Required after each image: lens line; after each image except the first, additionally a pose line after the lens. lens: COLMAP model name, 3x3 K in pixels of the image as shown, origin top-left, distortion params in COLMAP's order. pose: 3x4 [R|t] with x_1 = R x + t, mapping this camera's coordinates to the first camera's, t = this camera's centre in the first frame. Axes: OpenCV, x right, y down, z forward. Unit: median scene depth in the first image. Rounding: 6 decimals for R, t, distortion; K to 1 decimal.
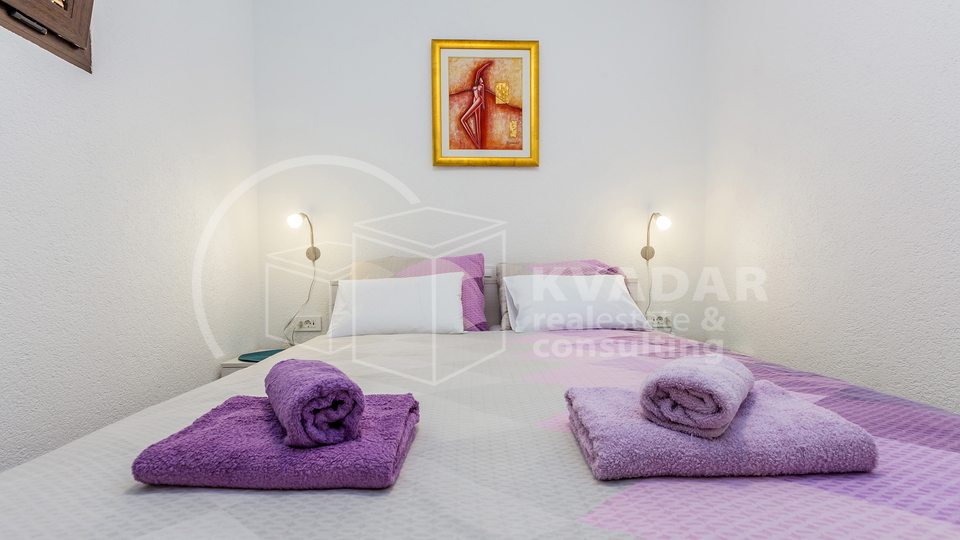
lens RADIAL K [[421.6, 0, 479.1], [0, 421.6, 292.0], [0, 0, 1]] dist [0.000156, -0.000552]
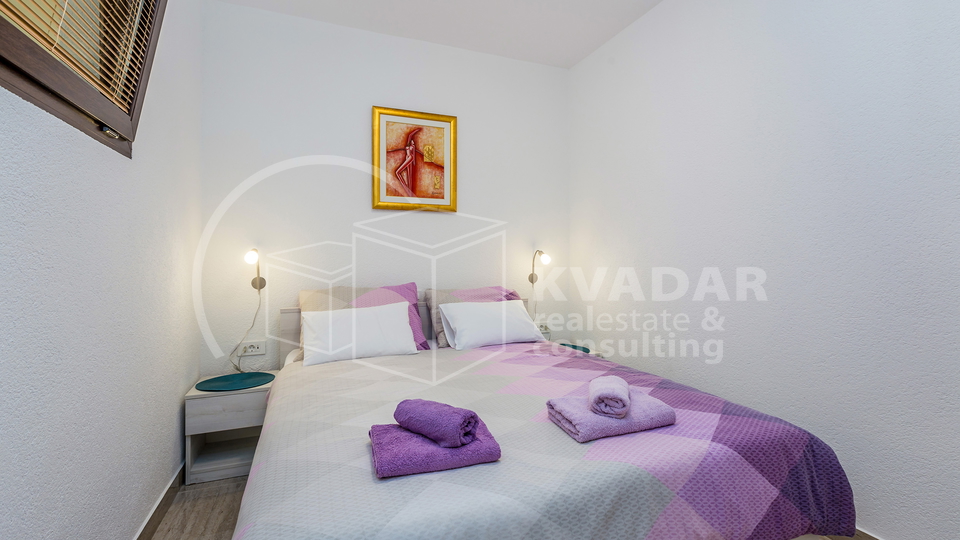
lens RADIAL K [[421.6, 0, 482.5], [0, 421.6, 259.8], [0, 0, 1]] dist [0.000156, -0.000552]
pose [[0.939273, 0.006053, 0.343117, -0.226478], [0.008635, 0.999111, -0.041264, -0.102325], [-0.343062, 0.041721, 0.938386, -0.225542]]
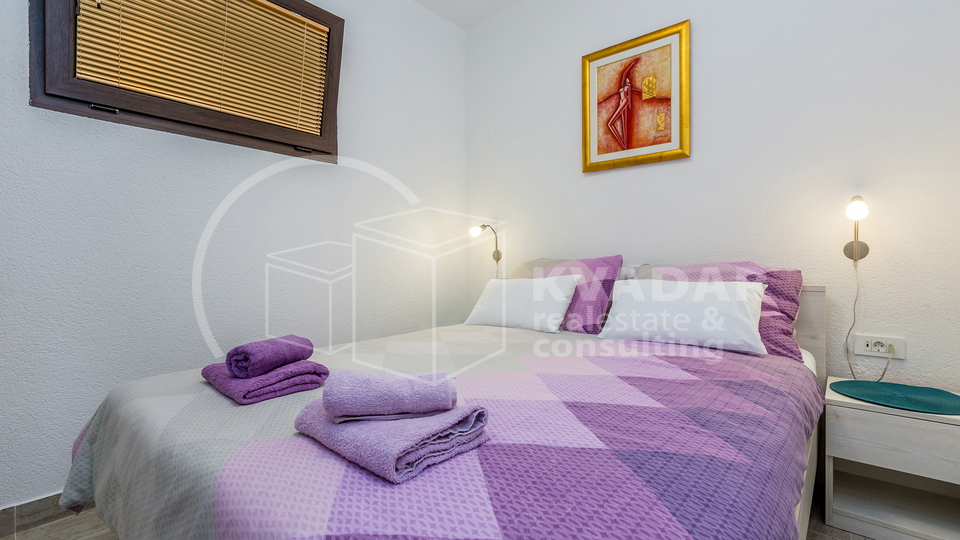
lens RADIAL K [[421.6, 0, 498.6], [0, 421.6, 268.5], [0, 0, 1]] dist [0.000156, -0.000552]
pose [[0.753417, 0.013597, -0.657403, 0.436572], [-0.026726, 0.999593, -0.009955, -0.040997], [0.657000, 0.025070, 0.753474, 0.062104]]
